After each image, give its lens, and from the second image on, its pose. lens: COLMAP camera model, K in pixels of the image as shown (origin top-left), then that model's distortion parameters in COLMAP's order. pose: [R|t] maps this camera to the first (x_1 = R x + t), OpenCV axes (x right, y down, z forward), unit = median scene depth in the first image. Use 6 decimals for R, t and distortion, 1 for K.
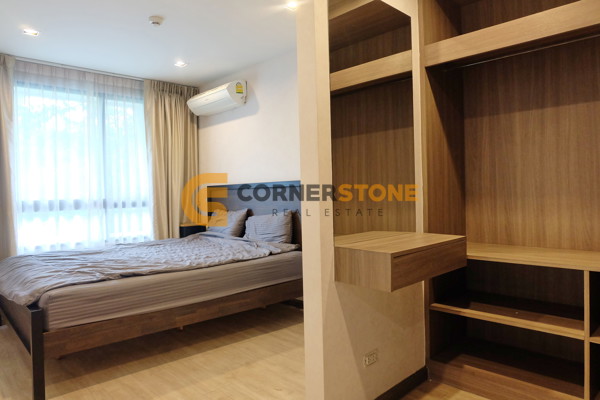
lens RADIAL K [[413.1, 0, 310.0], [0, 413.1, 202.8], [0, 0, 1]] dist [-0.057420, 0.059531]
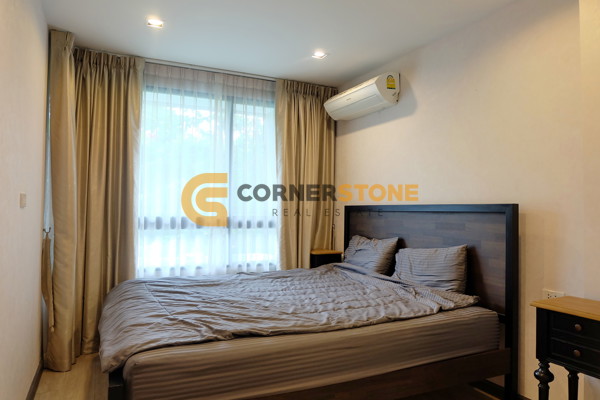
lens RADIAL K [[413.1, 0, 305.0], [0, 413.1, 200.5], [0, 0, 1]] dist [-0.057420, 0.059531]
pose [[0.952354, 0.025991, -0.303887, -0.090387], [-0.039512, 0.998480, -0.038430, -0.019320], [0.302426, 0.048606, 0.951933, 0.233178]]
